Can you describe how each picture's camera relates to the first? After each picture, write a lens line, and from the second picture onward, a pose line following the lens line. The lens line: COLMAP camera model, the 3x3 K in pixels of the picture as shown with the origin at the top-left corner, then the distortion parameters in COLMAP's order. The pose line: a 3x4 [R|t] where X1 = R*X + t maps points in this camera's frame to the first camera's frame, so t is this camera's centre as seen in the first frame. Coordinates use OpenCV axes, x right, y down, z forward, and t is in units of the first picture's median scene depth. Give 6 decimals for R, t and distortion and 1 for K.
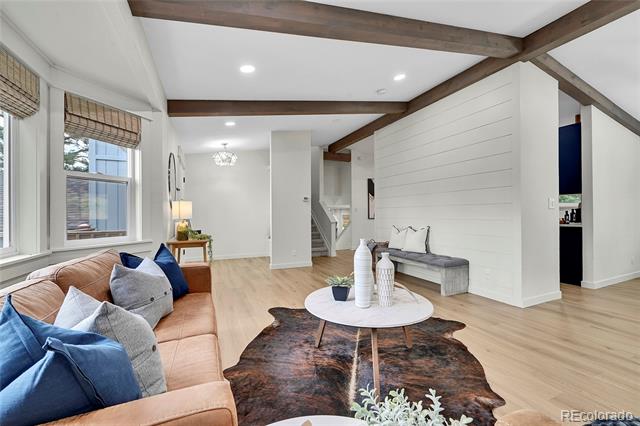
lens RADIAL K [[254.4, 0, 320.0], [0, 254.4, 213.0], [0, 0, 1]] dist [0.000435, 0.000038]
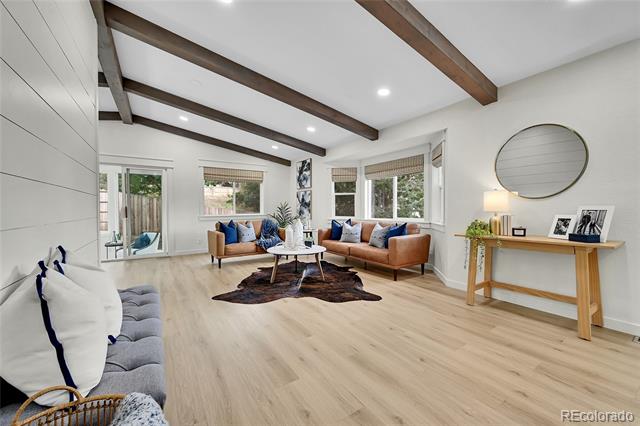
lens RADIAL K [[254.4, 0, 320.0], [0, 254.4, 213.0], [0, 0, 1]] dist [0.000435, 0.000038]
pose [[-0.986838, 0.009212, -0.161448, 0.238300], [0.006802, 0.999857, 0.015477, 0.011925], [0.161568, 0.014175, -0.986760, 2.181168]]
